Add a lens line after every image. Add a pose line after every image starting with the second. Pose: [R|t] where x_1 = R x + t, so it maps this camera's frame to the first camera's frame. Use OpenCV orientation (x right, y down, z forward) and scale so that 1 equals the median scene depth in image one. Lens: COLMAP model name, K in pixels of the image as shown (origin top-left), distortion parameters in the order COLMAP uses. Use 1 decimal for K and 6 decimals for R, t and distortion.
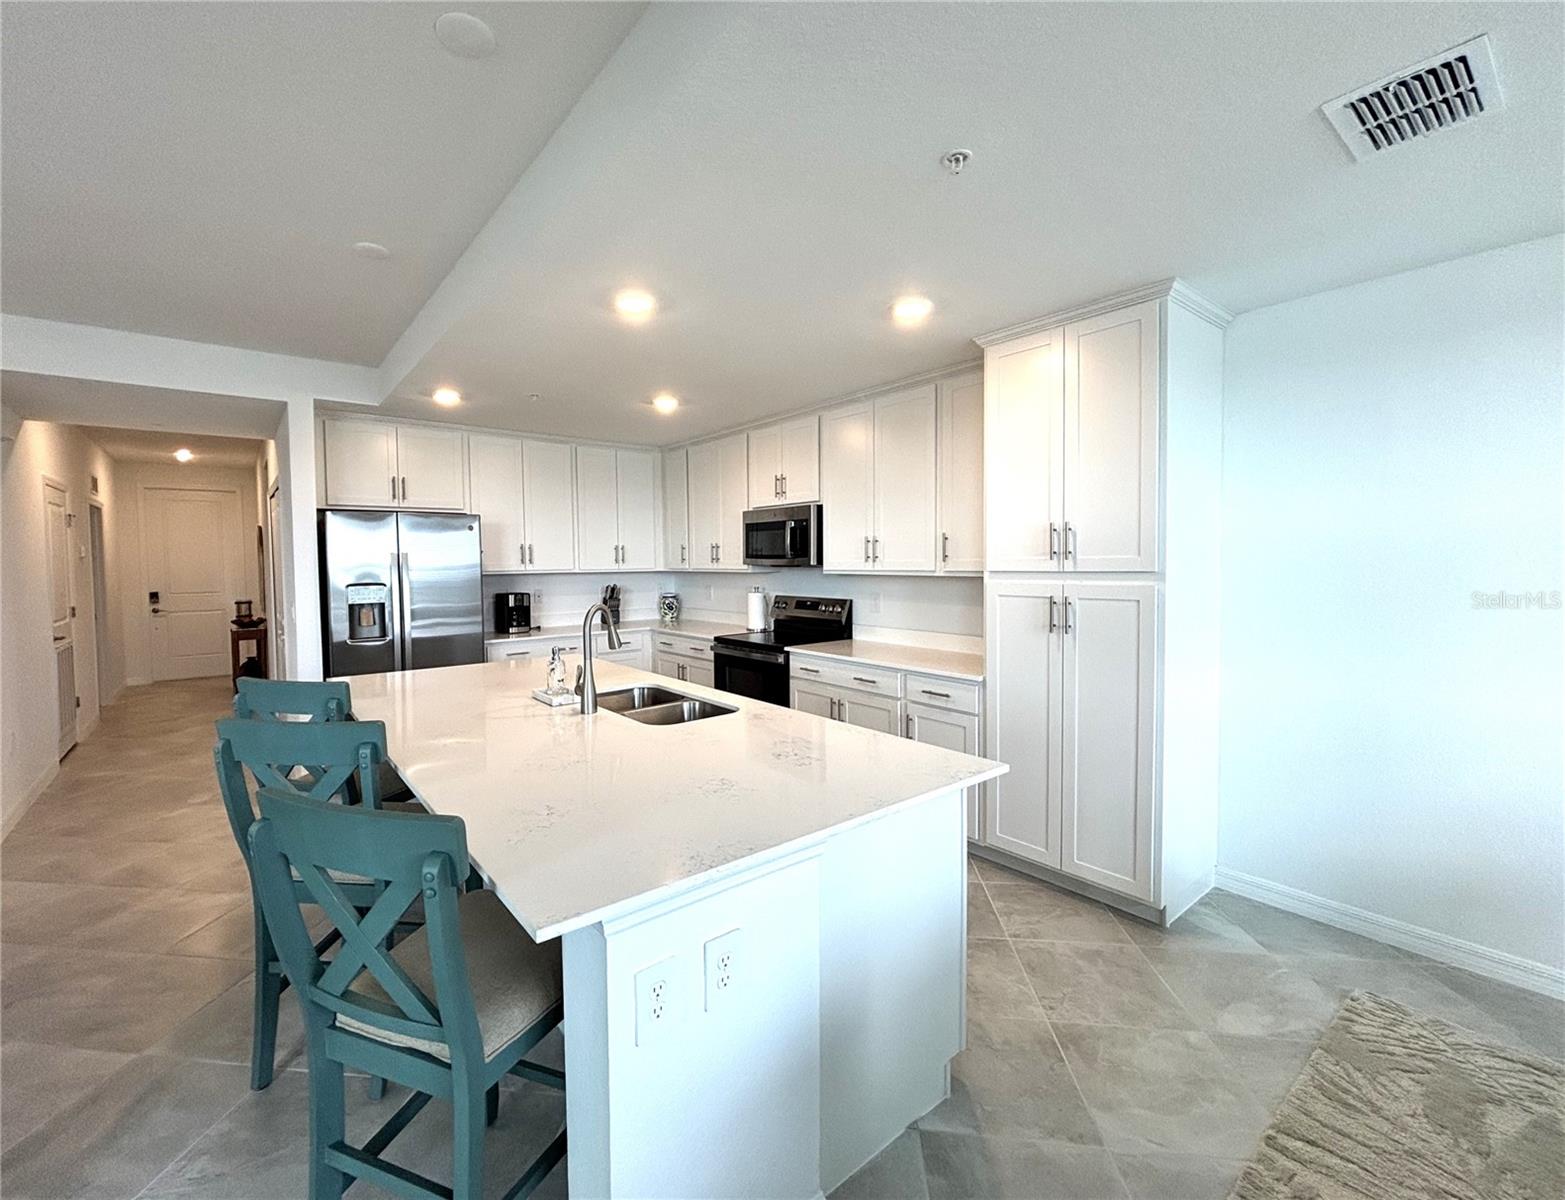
lens RADIAL K [[664.8, 0, 750.4], [0, 664.8, 598.2], [0, 0, 1]] dist [0.000016, -0.000008]
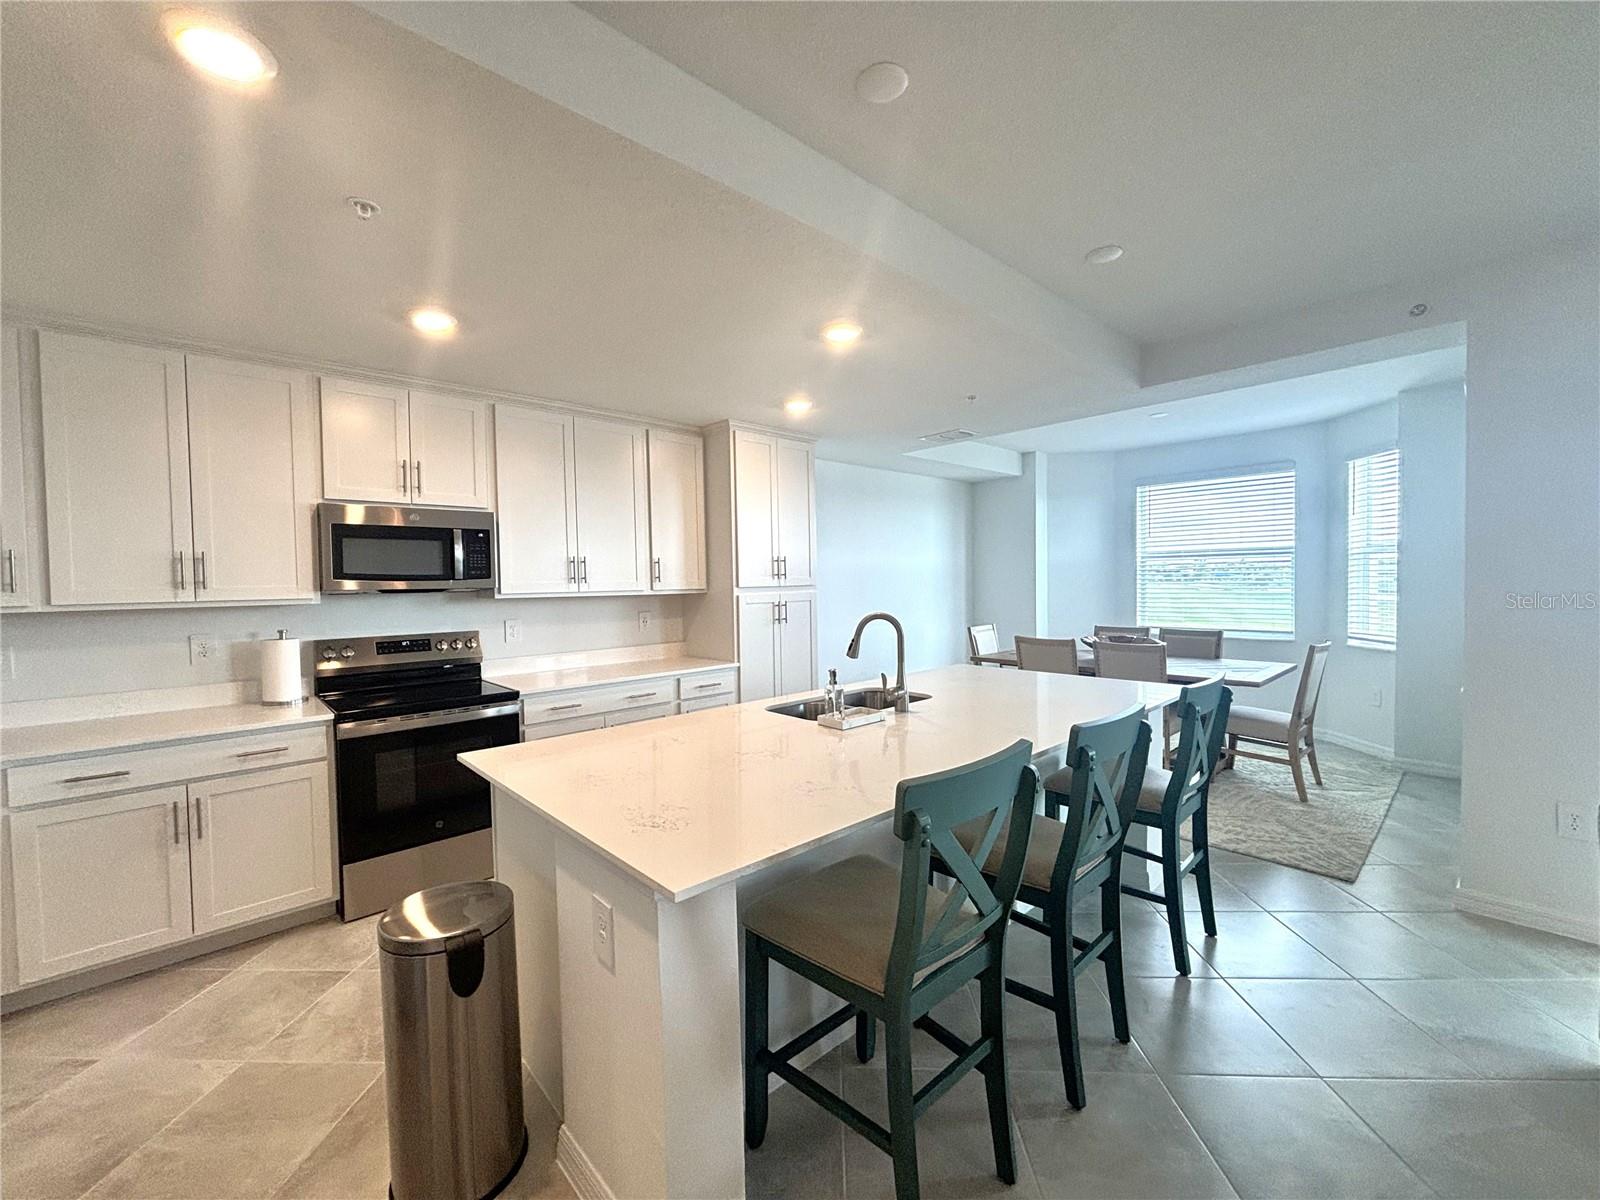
lens RADIAL K [[650.0, 0, 804.2], [0, 650.0, 598.8], [0, 0, 1]] dist [-0.001170, -0.000569]
pose [[-0.090207, -0.019593, 0.995730, -0.667044], [0.074372, 0.996882, 0.026353, -0.027687], [-0.993142, 0.076431, -0.088468, 0.648126]]
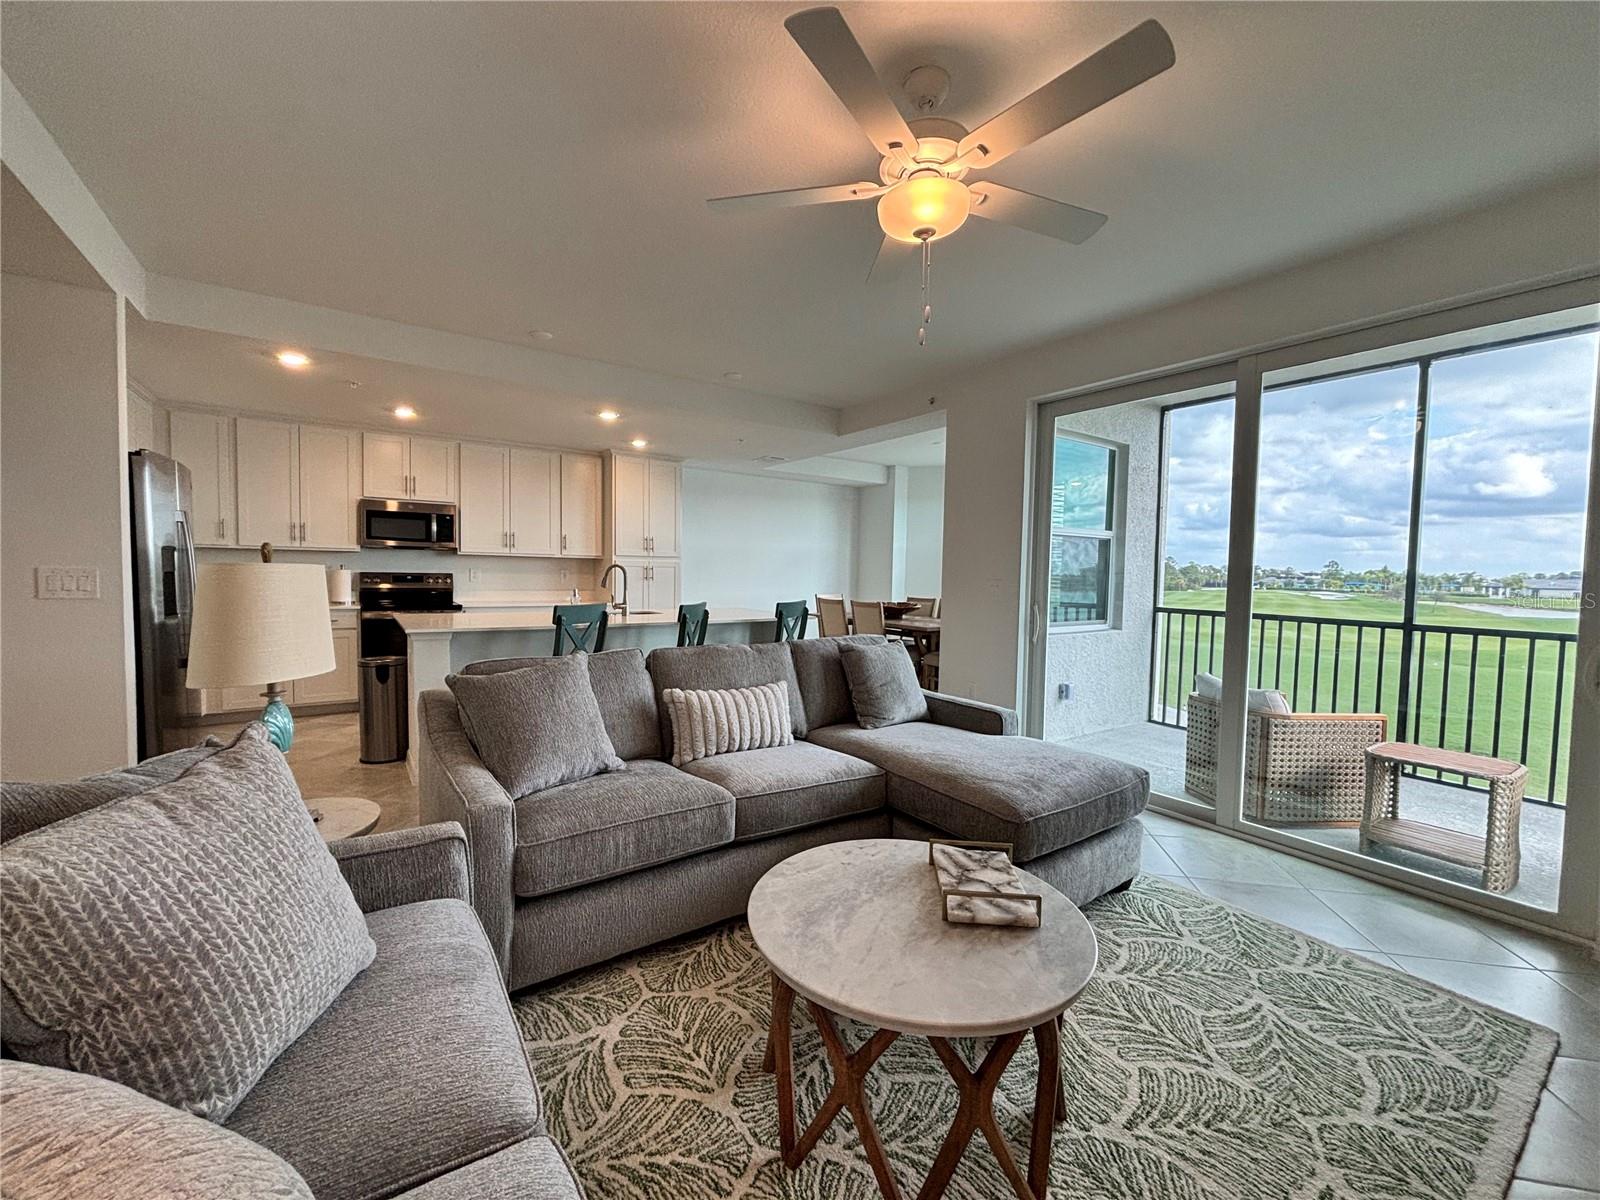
lens RADIAL K [[642.3, 0, 803.7], [0, 642.3, 599.5], [0, 0, 1]] dist [-0.020533, -0.000109]
pose [[0.042895, -0.040364, 0.998264, -1.138714], [0.033597, 0.998677, 0.038937, 0.028853], [-0.998515, 0.031869, 0.044194, 0.192018]]
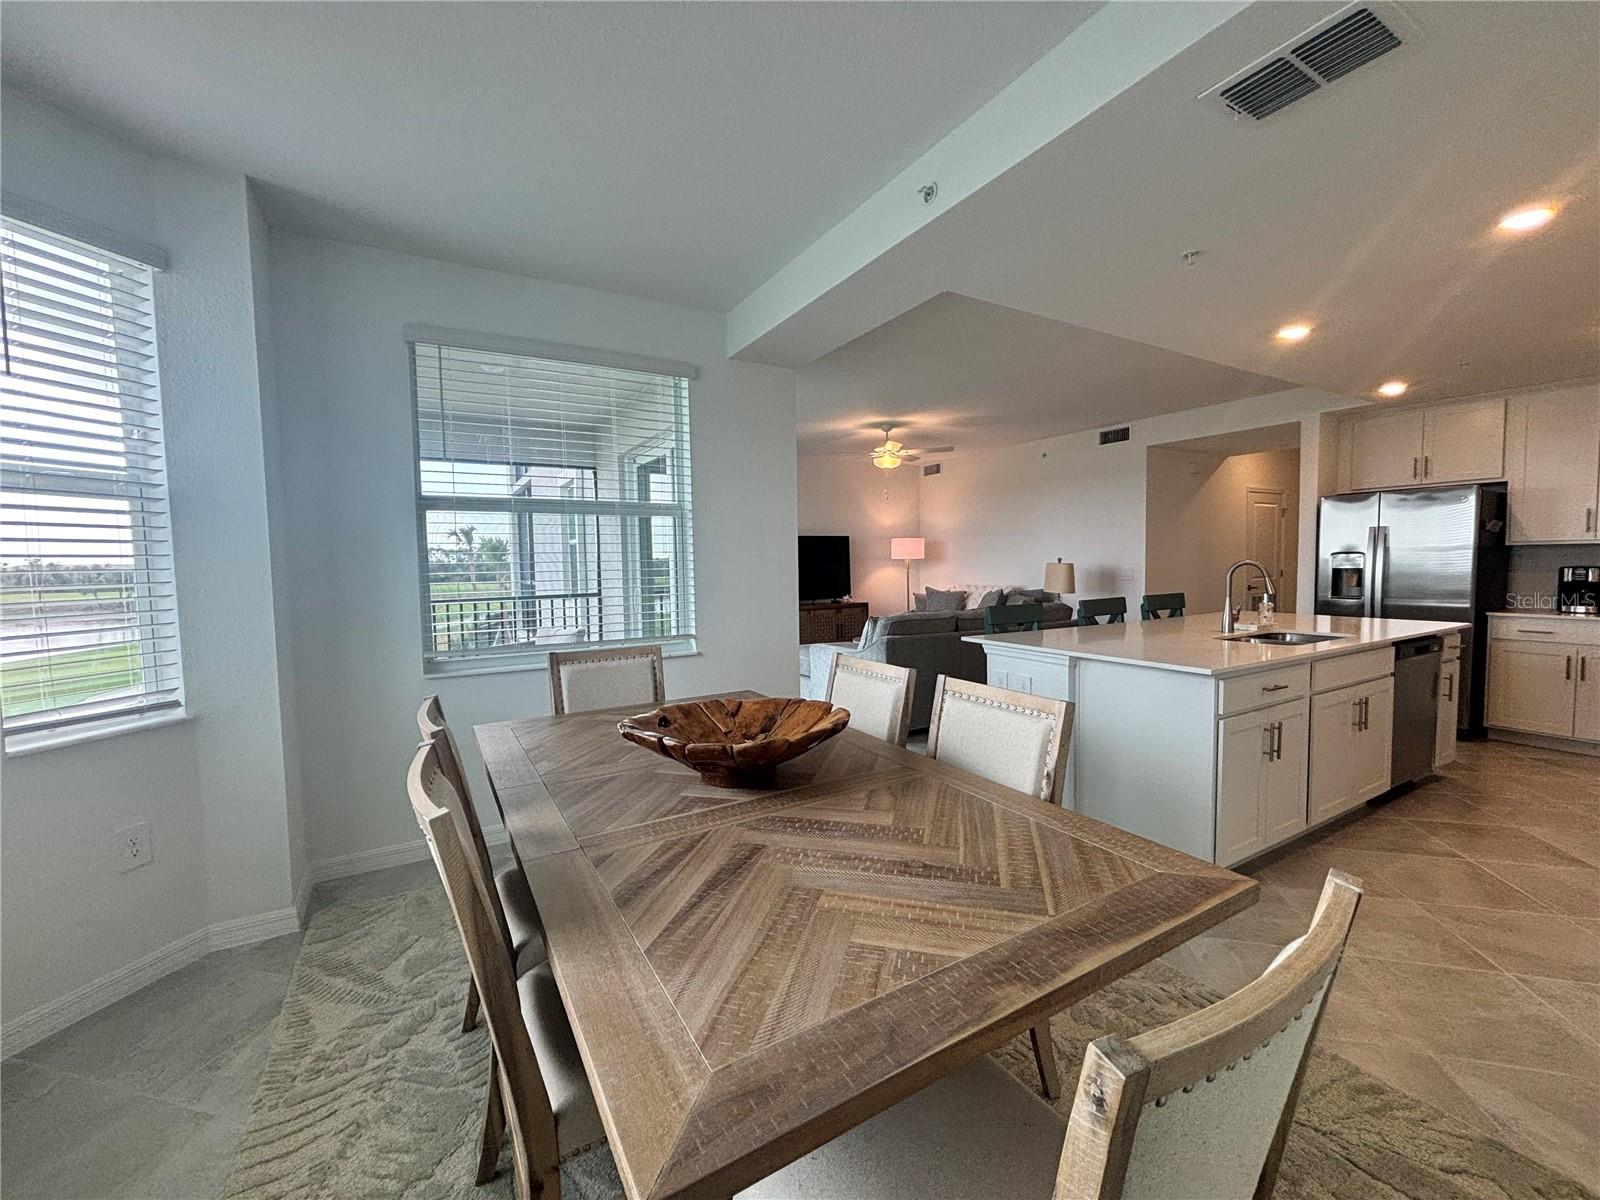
lens RADIAL K [[650.0, 0, 804.2], [0, 650.0, 598.8], [0, 0, 1]] dist [-0.001170, -0.000569]
pose [[-0.121990, 0.069911, -0.990066, 0.669182], [-0.039280, 0.996395, 0.075197, 0.011722], [0.991754, 0.048063, -0.118804, 0.120900]]
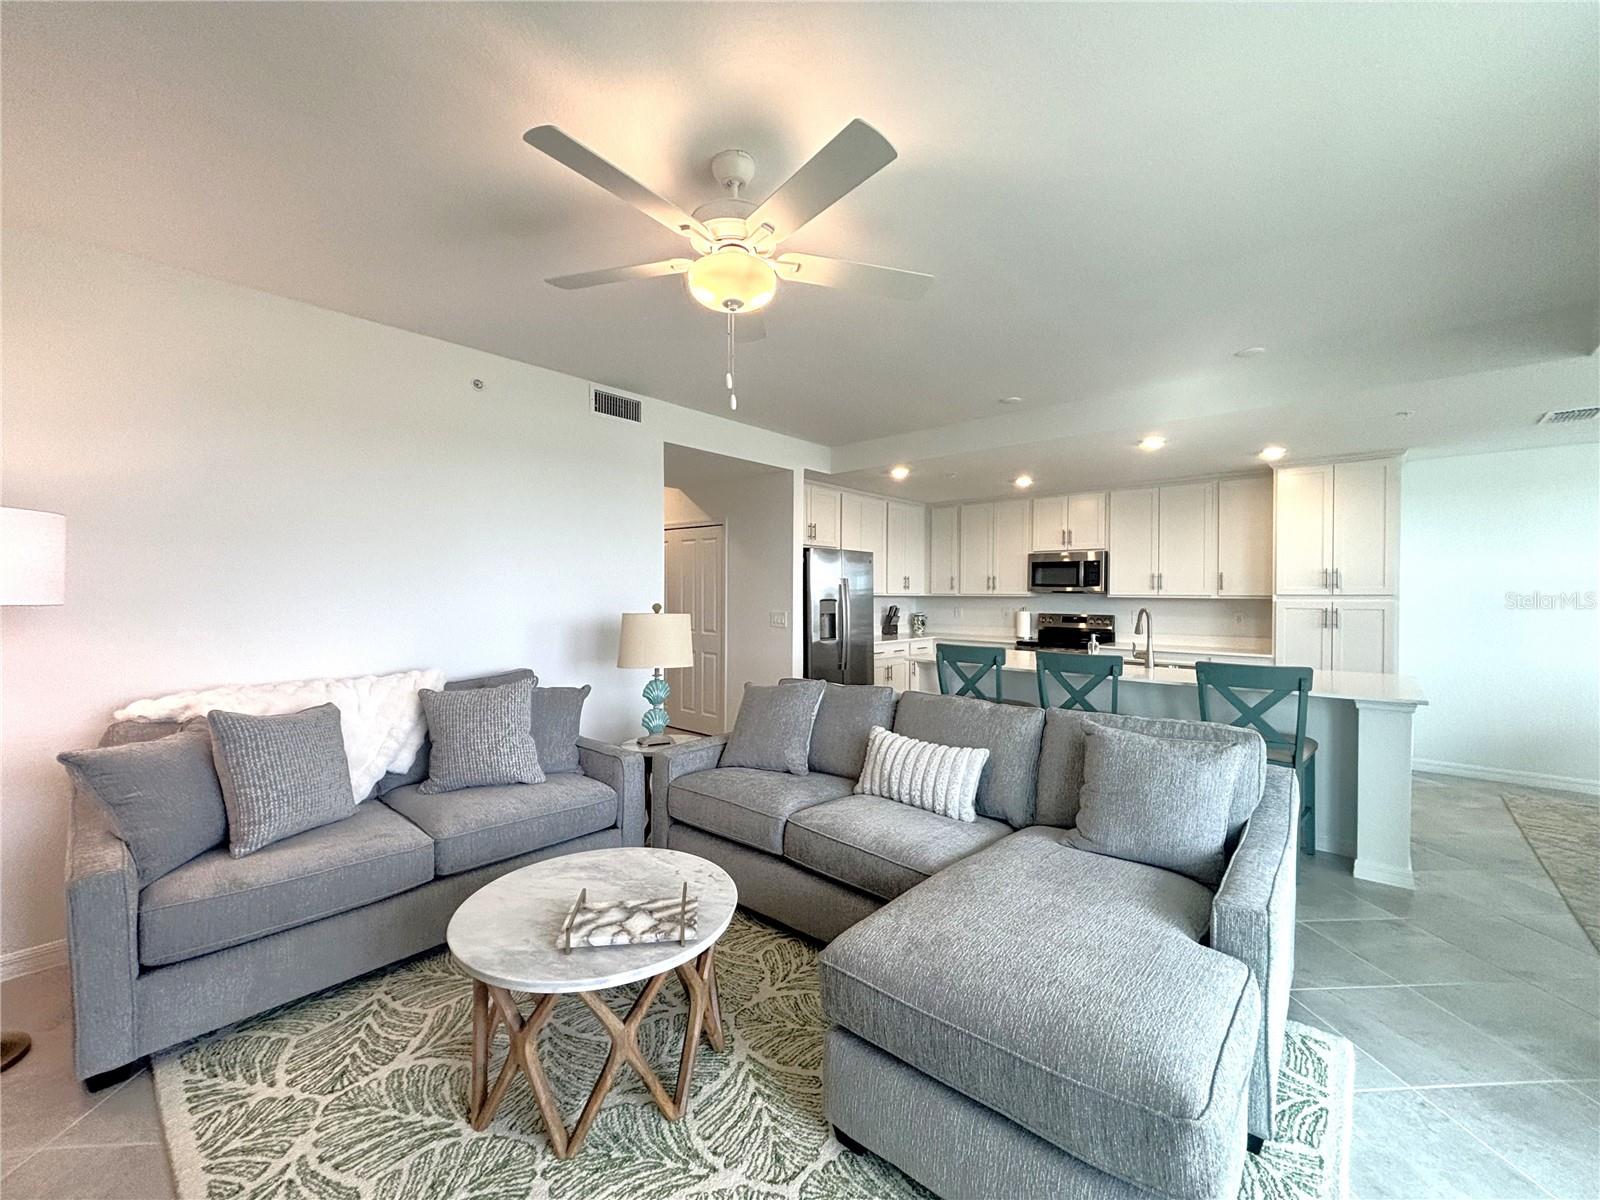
lens RADIAL K [[642.3, 0, 803.7], [0, 642.3, 599.5], [0, 0, 1]] dist [-0.020533, -0.000109]
pose [[0.980448, 0.007293, 0.196641, -0.784473], [0.001540, 0.998998, -0.044726, 0.029171], [-0.196770, 0.044155, 0.979455, -0.257124]]
